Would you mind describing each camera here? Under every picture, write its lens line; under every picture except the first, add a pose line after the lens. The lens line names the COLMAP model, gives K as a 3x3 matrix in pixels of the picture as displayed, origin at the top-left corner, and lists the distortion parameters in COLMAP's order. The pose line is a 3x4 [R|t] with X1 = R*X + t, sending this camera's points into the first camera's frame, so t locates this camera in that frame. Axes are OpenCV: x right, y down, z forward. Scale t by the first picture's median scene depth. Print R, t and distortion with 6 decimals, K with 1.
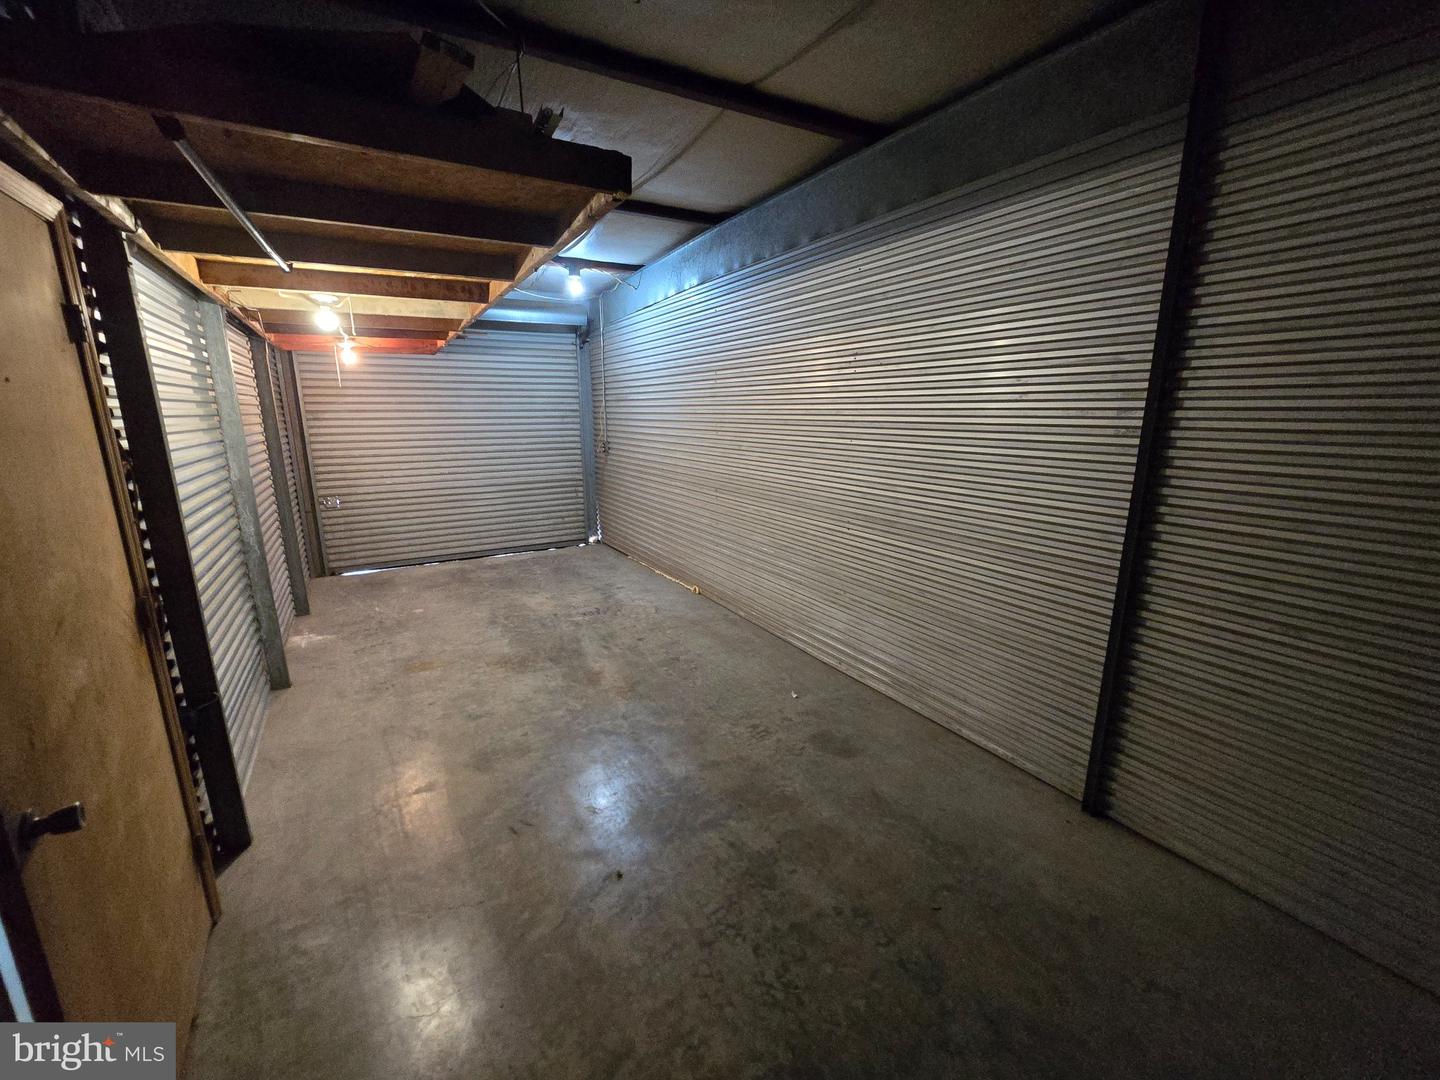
lens RADIAL K [[592.1, 0, 716.1], [0, 592.1, 541.3], [0, 0, 1]] dist [-0.003919, -0.000409]
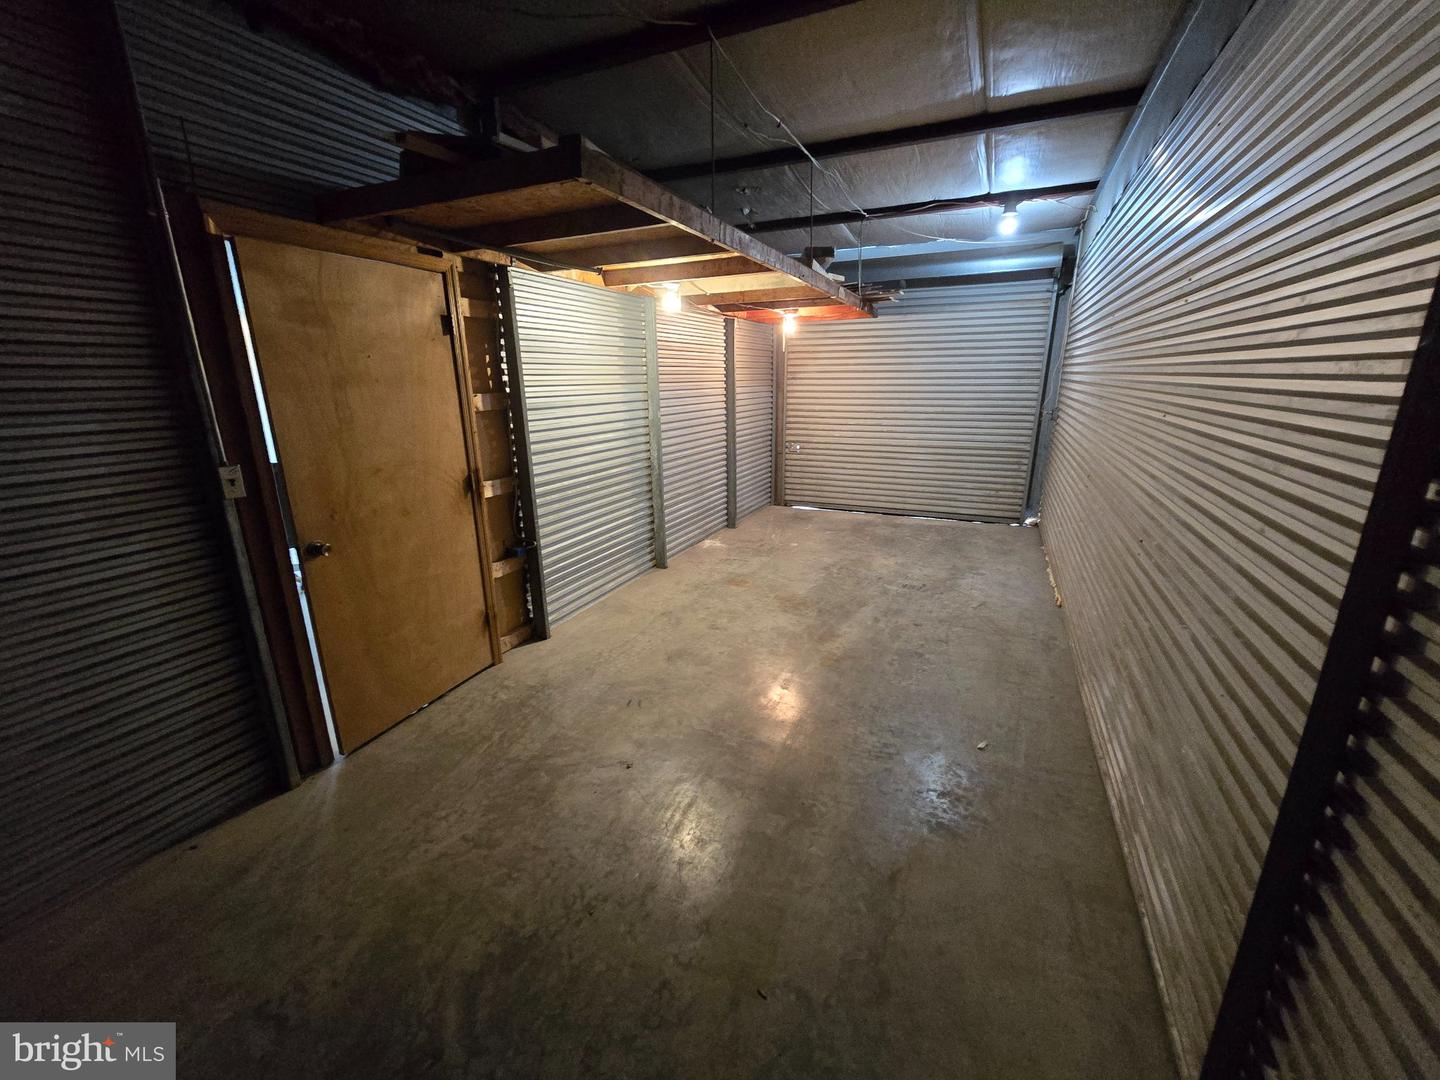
lens RADIAL K [[592.1, 0, 716.1], [0, 592.1, 541.3], [0, 0, 1]] dist [-0.003919, -0.000409]
pose [[0.577746, 0.220649, -0.785827, 0.310759], [-0.172028, 0.974058, 0.147026, -0.032862], [0.797882, 0.050241, 0.600716, 0.162372]]
